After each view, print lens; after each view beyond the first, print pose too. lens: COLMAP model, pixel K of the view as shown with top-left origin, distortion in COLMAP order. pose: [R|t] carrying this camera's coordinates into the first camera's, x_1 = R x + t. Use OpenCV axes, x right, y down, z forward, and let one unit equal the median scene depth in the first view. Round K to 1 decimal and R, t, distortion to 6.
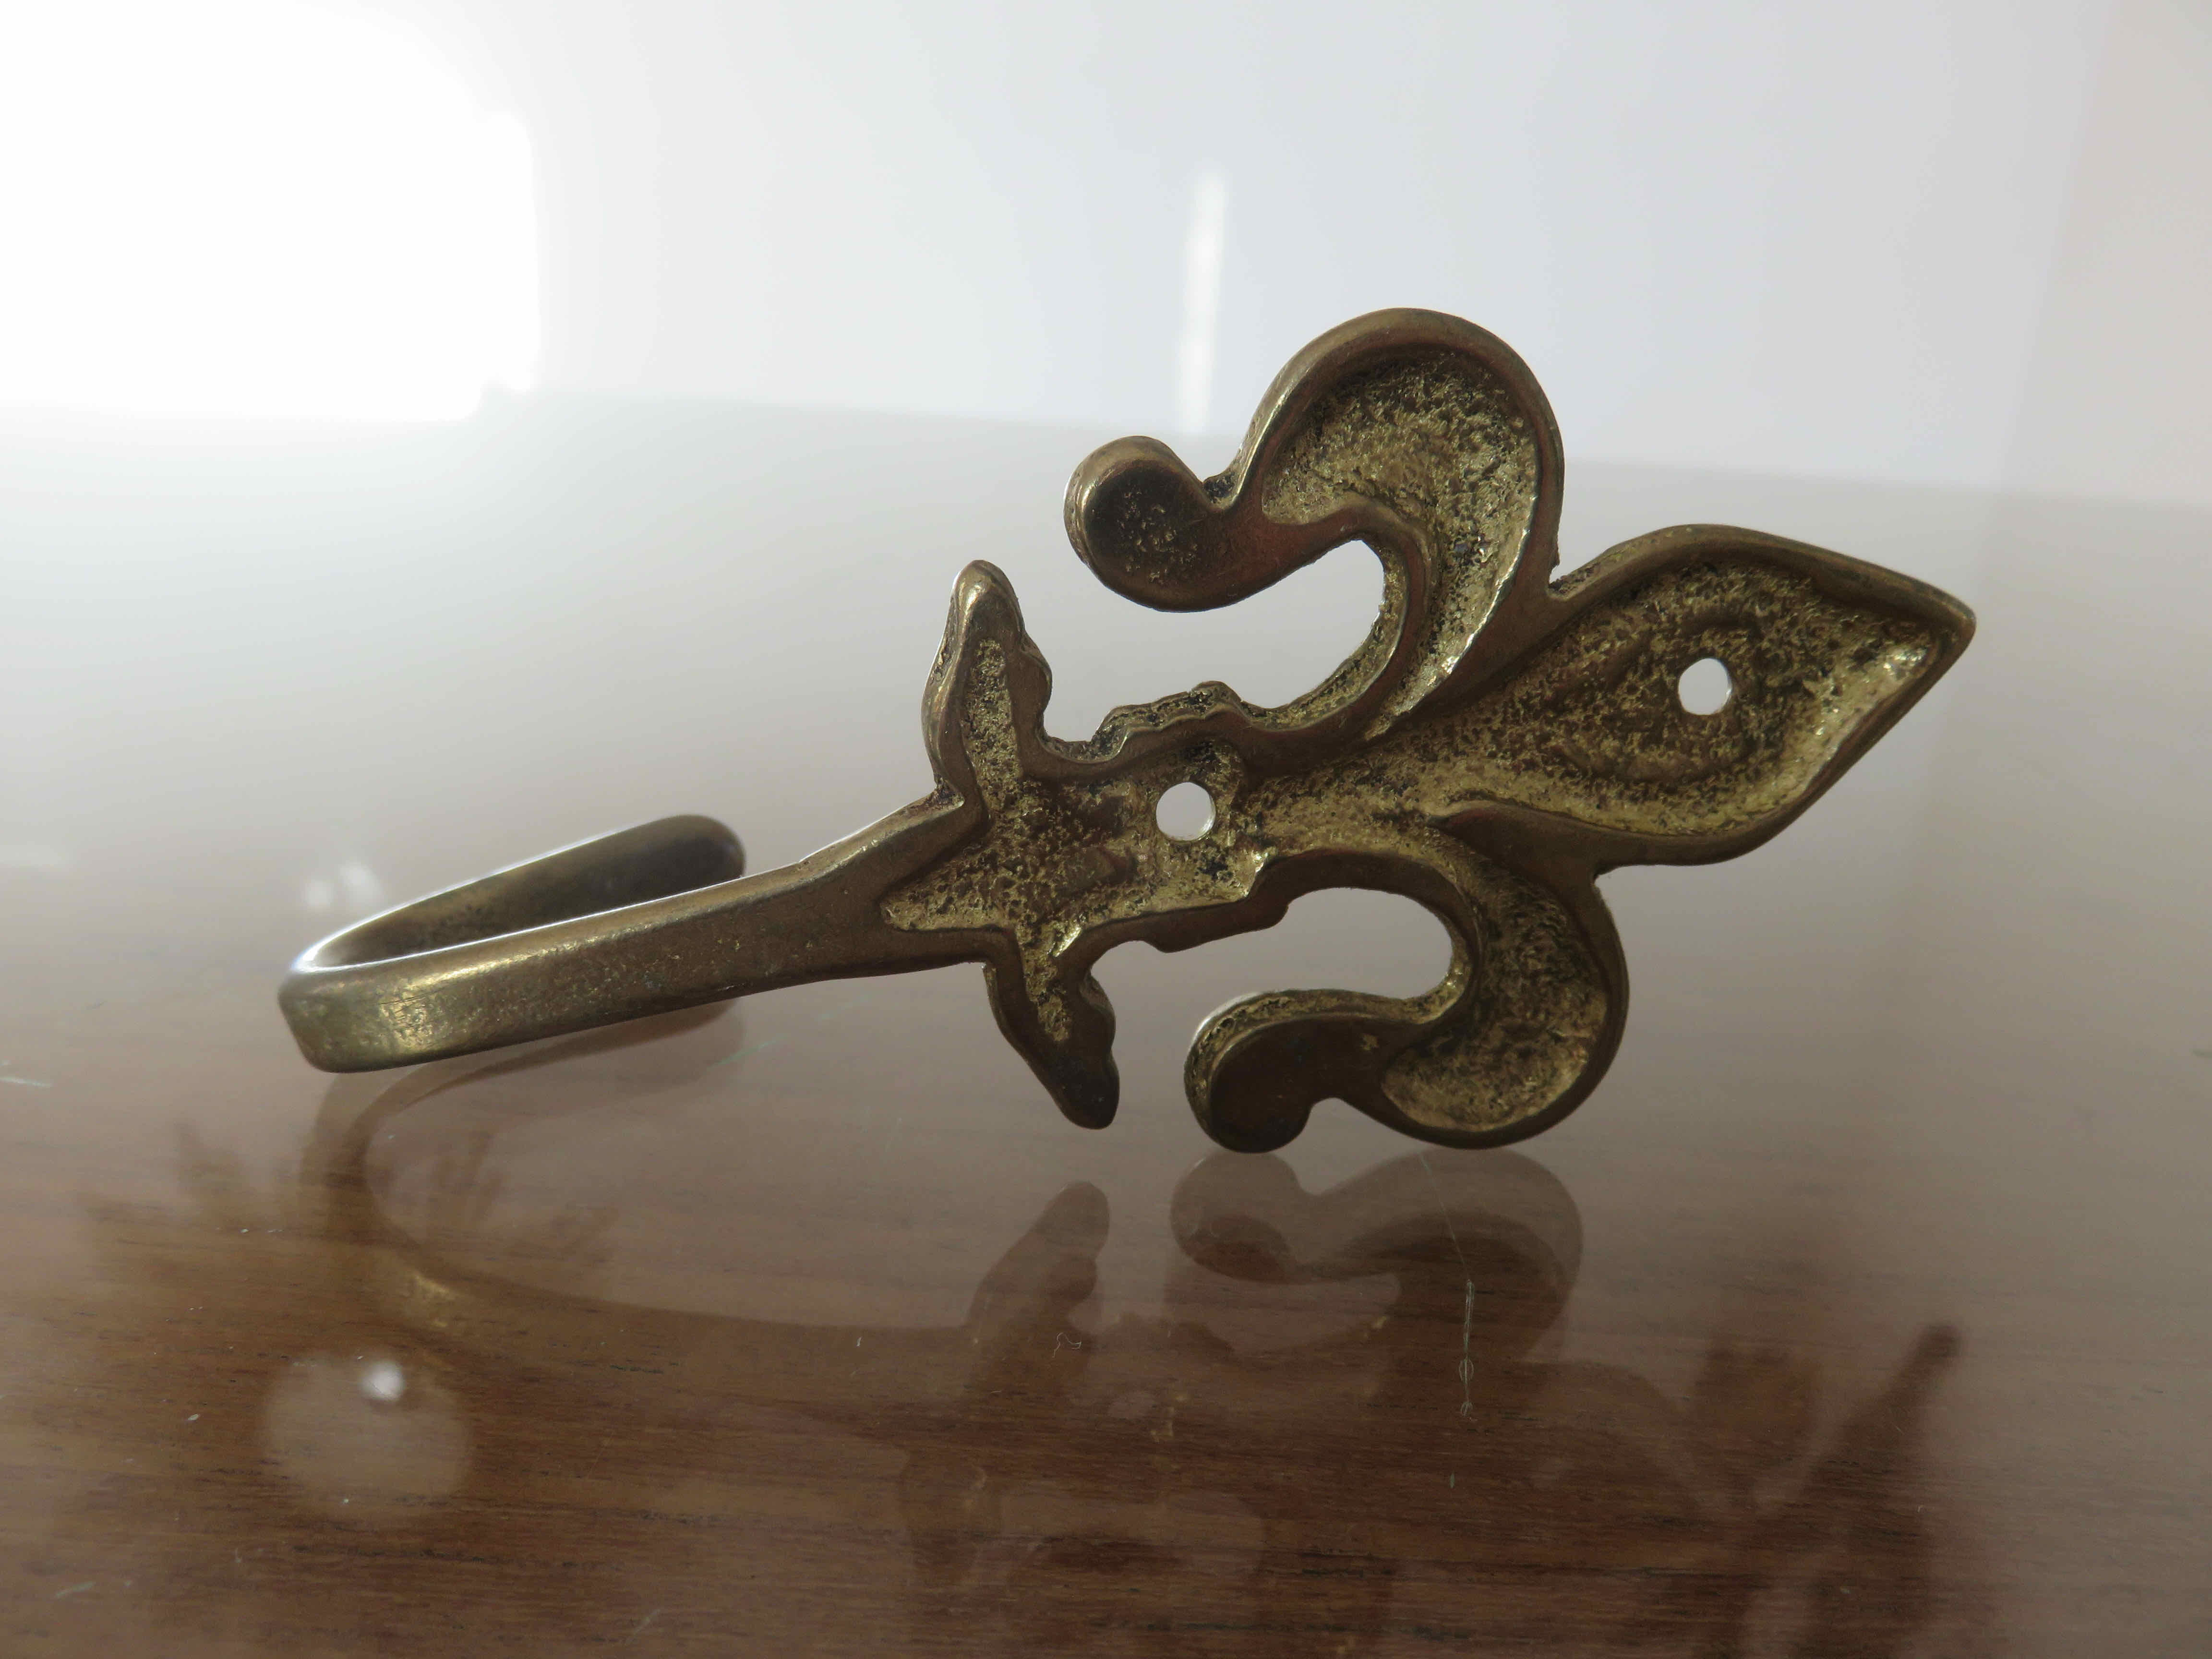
lens RADIAL K [[1658.8, 0, 1108.0], [0, 1658.8, 824.1], [0, 0, 1]] dist [-0.004384, -0.017802]
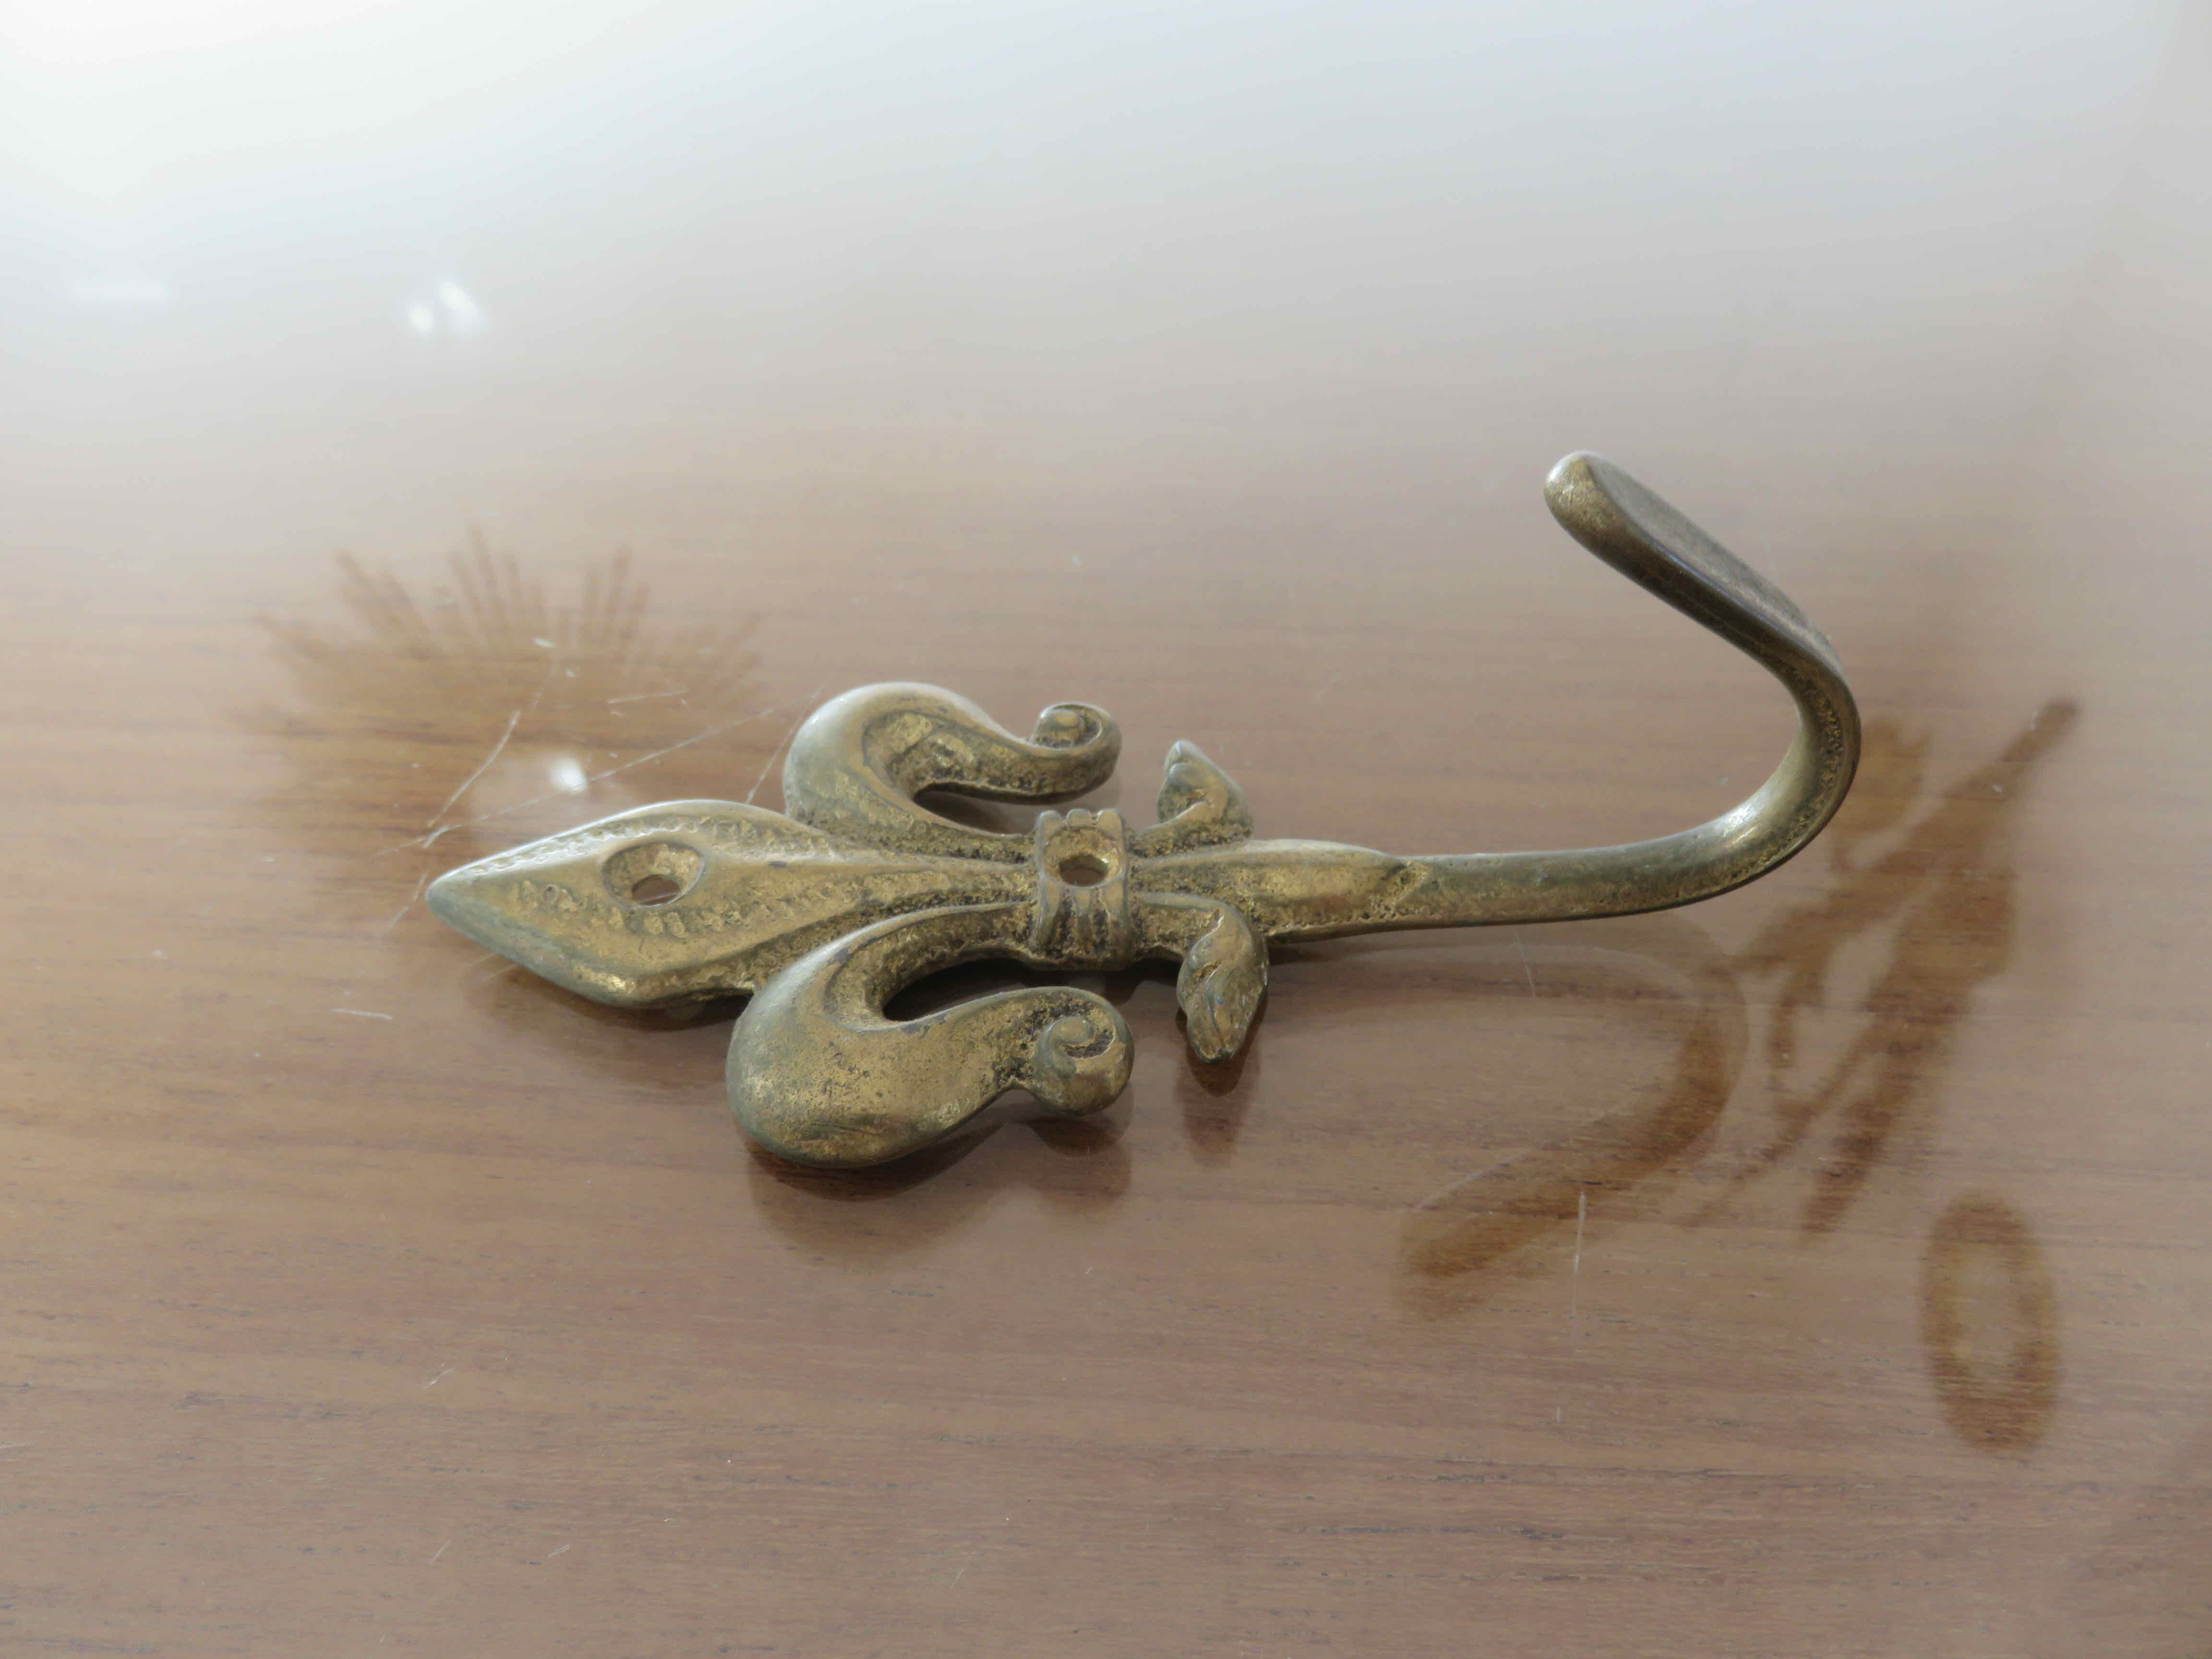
lens RADIAL K [[1660.5, 0, 1106.0], [0, 1660.5, 829.5], [0, 0, 1]] dist [-0.004352, -0.015297]
pose [[0.996850, -0.021823, -0.076249, -0.033636], [0.048671, 0.927406, 0.370877, -0.526208], [0.062620, -0.373420, 0.925546, -0.046483]]
